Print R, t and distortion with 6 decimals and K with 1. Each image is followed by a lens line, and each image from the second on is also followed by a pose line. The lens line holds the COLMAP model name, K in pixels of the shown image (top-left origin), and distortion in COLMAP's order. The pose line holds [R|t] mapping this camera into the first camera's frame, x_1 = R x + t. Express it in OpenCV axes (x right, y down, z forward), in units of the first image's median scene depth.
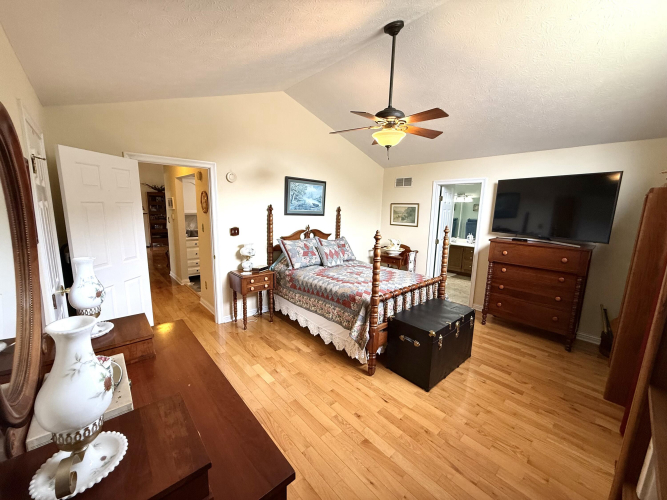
lens RADIAL K [[265.0, 0, 332.4], [0, 265.0, 249.9], [0, 0, 1]] dist [-0.001641, 0.000168]
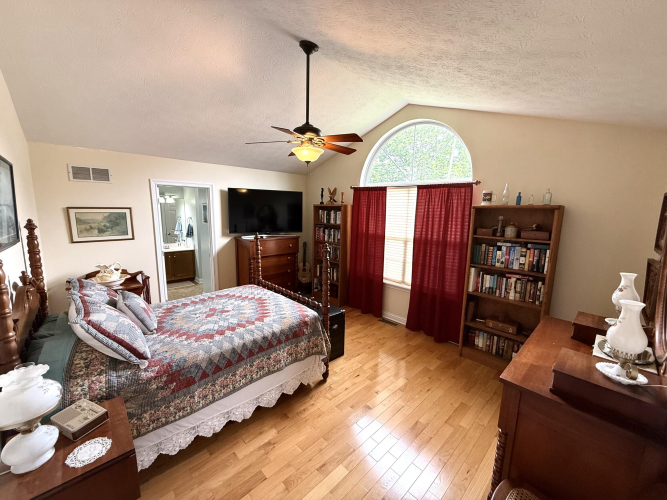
lens RADIAL K [[265.0, 0, 330.1], [0, 265.0, 248.4], [0, 0, 1]] dist [-0.001641, 0.000168]
pose [[-0.015494, -0.175135, 0.984423, -0.623670], [0.143571, 0.973949, 0.175531, -0.170976], [-0.989519, 0.144054, 0.010054, 0.696303]]
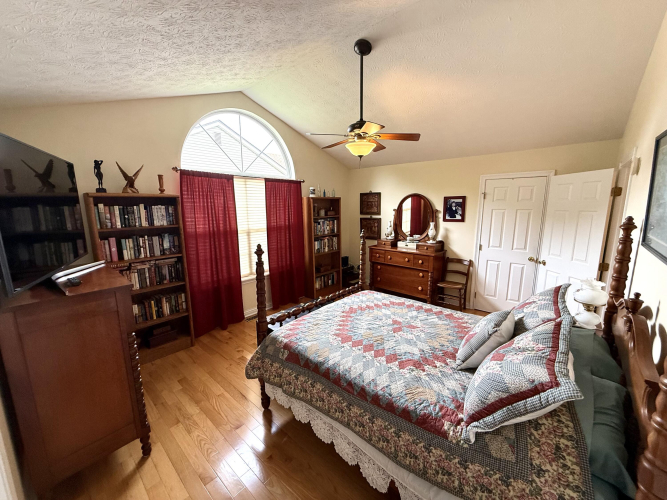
lens RADIAL K [[265.0, 0, 329.9], [0, 265.0, 251.8], [0, 0, 1]] dist [-0.001641, 0.000168]
pose [[-0.995024, -0.003375, -0.099577, 0.329021], [-0.036900, 0.940840, 0.336836, -0.280847], [0.092549, 0.338834, -0.936283, 1.568803]]
